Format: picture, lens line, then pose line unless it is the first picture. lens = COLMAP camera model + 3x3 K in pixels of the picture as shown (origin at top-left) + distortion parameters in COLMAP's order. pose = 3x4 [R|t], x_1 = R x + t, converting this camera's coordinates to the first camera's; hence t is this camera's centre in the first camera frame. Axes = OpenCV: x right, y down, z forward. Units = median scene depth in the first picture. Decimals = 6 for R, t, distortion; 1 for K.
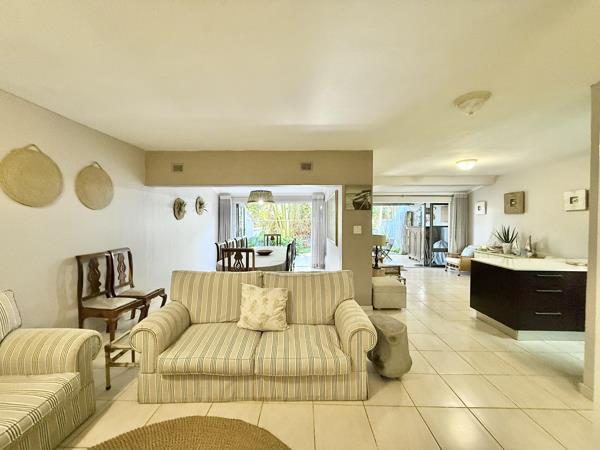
lens RADIAL K [[240.0, 0, 300.1], [0, 240.0, 224.7], [0, 0, 1]] dist [0.003324, -0.000229]
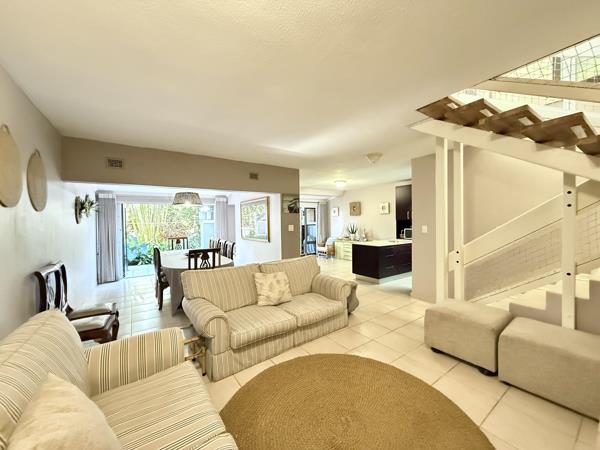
lens RADIAL K [[240.0, 0, 299.6], [0, 240.0, 224.5], [0, 0, 1]] dist [0.003324, -0.000229]
pose [[0.801774, -0.024300, 0.597133, -0.412345], [0.028449, 0.999592, 0.002479, 0.000268], [-0.596950, 0.015000, 0.802138, -0.070597]]
